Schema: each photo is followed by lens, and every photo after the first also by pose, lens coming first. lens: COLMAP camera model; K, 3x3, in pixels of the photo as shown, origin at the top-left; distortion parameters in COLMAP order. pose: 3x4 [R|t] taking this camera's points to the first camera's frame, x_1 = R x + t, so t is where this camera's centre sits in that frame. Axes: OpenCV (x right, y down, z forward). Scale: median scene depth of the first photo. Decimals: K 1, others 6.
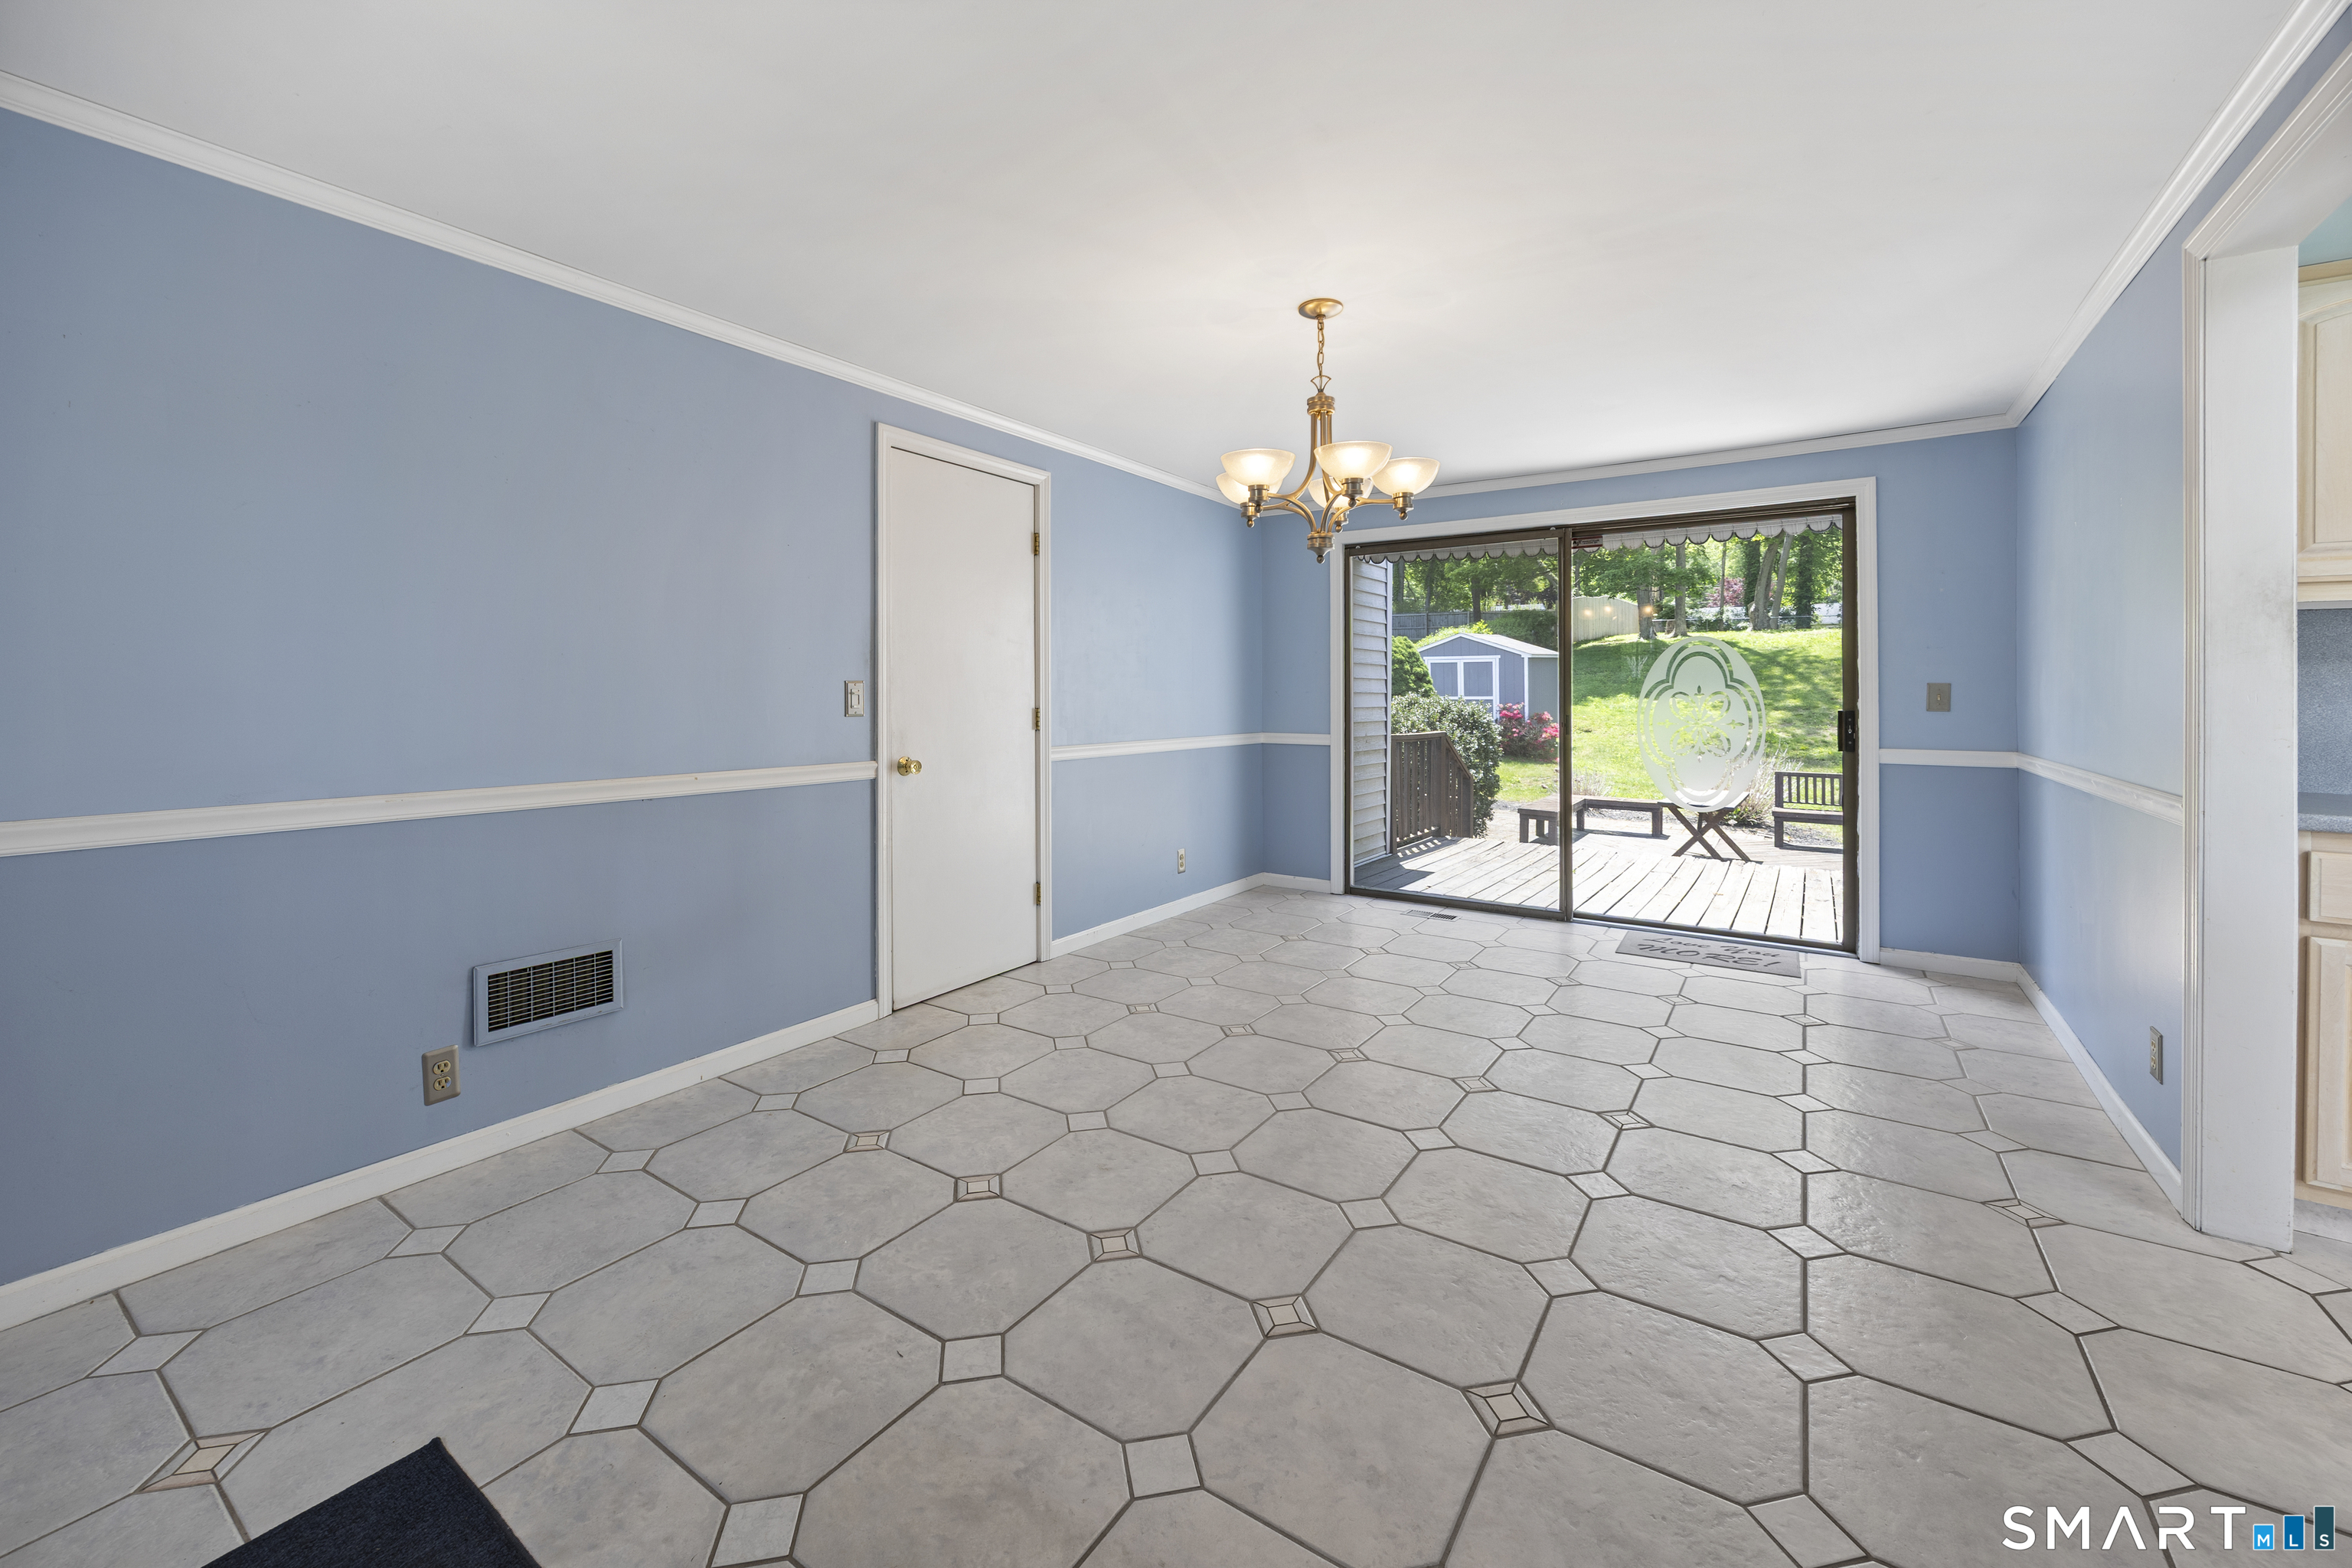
lens RADIAL K [[938.9, 0, 1172.9], [0, 938.9, 710.2], [0, 0, 1]] dist [-0.000168, -0.000279]
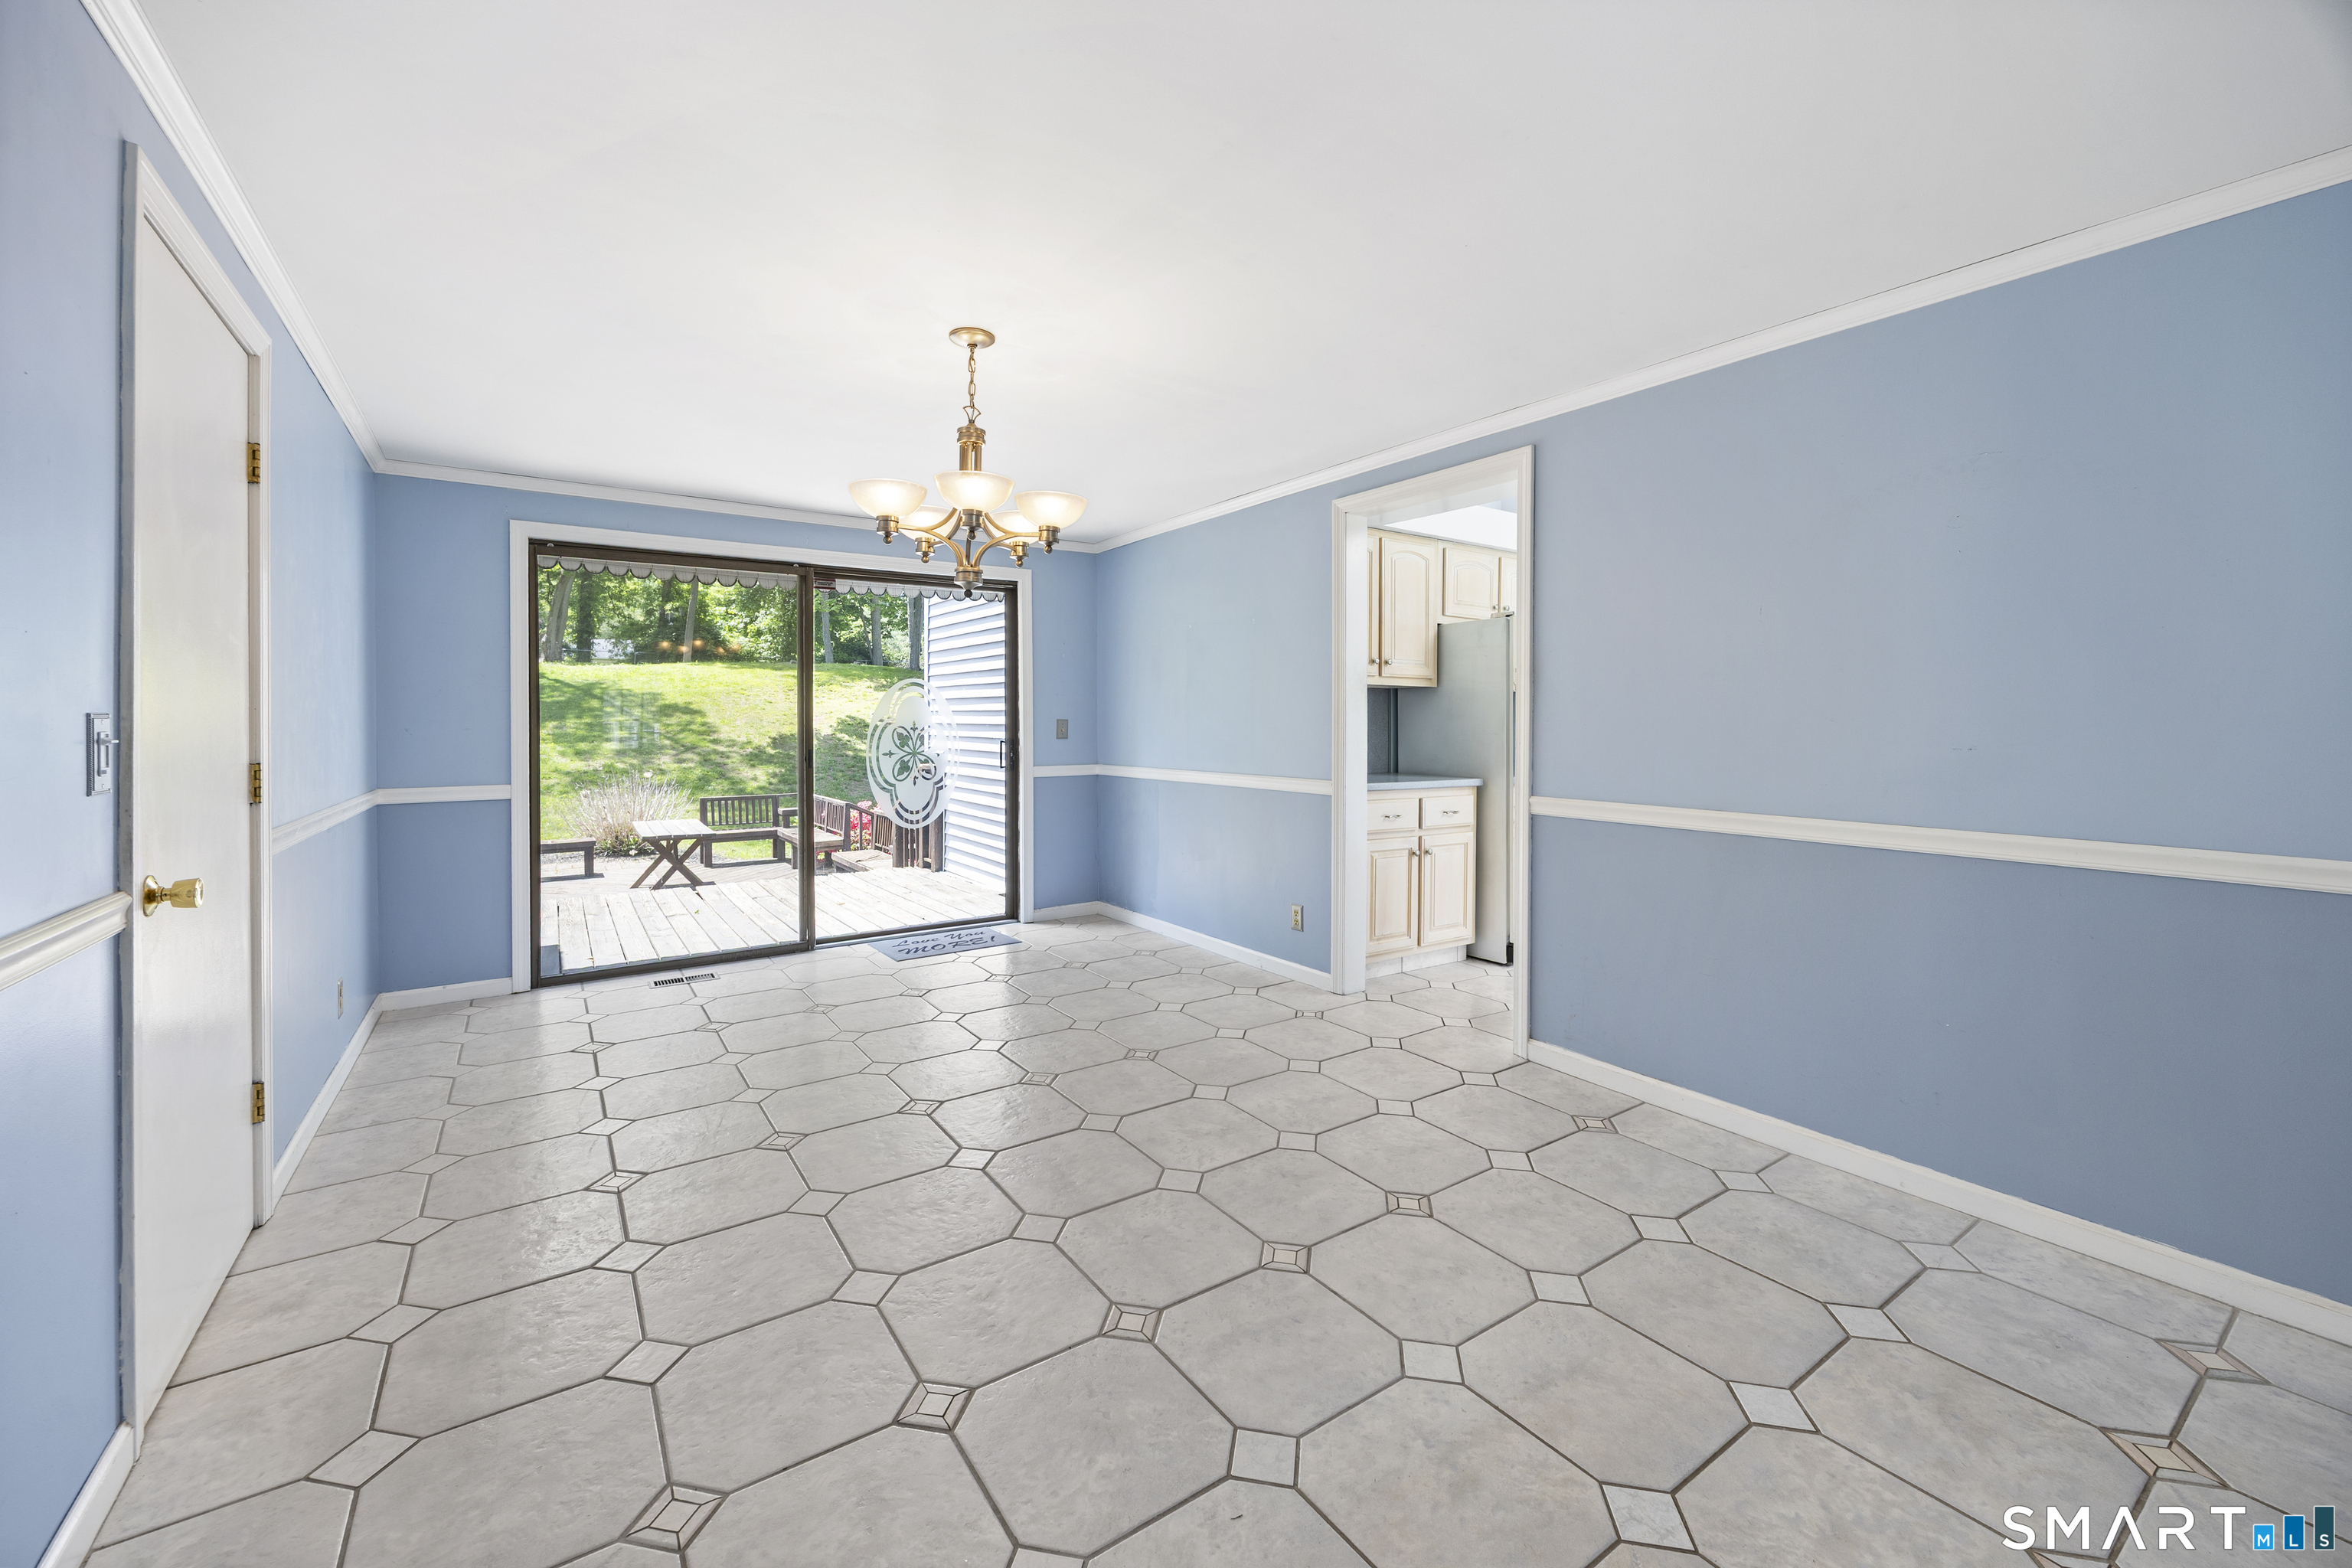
lens RADIAL K [[938.9, 0, 1162.5], [0, 938.9, 716.5], [0, 0, 1]] dist [-0.000168, -0.000279]
pose [[0.372087, 0.003518, 0.928191, -0.455755], [0.021440, 0.999693, -0.012384, -0.010310], [-0.927950, 0.024509, 0.371898, 0.302014]]
